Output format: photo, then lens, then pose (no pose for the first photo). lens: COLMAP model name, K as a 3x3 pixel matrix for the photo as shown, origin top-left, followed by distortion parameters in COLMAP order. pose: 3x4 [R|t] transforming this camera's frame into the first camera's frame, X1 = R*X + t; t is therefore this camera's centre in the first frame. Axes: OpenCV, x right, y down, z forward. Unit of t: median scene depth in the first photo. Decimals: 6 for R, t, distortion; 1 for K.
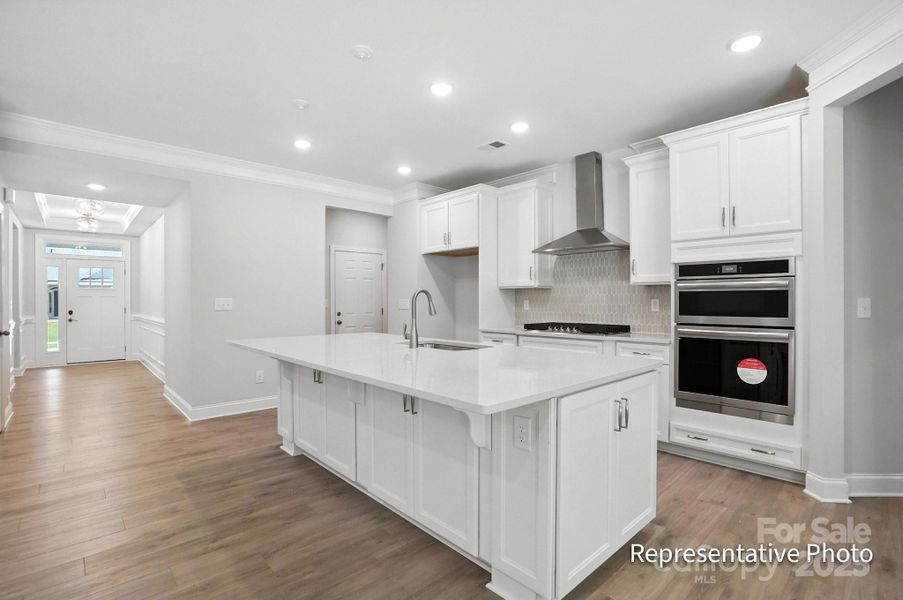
lens RADIAL K [[425.9, 0, 454.1], [0, 425.9, 301.8], [0, 0, 1]] dist [-0.035707, 0.004993]
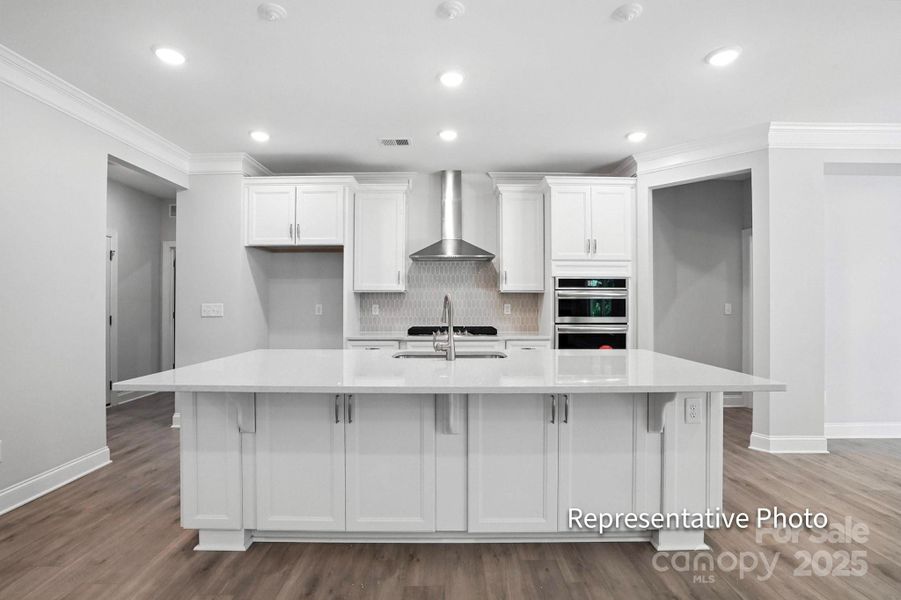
lens RADIAL K [[425.0, 0, 449.3], [0, 425.0, 298.6], [0, 0, 1]] dist [-0.035707, 0.004993]
pose [[0.678124, 0.007843, 0.734906, -0.584970], [0.001745, 0.999923, -0.012282, -0.007773], [-0.734946, 0.009611, 0.678058, 0.310915]]
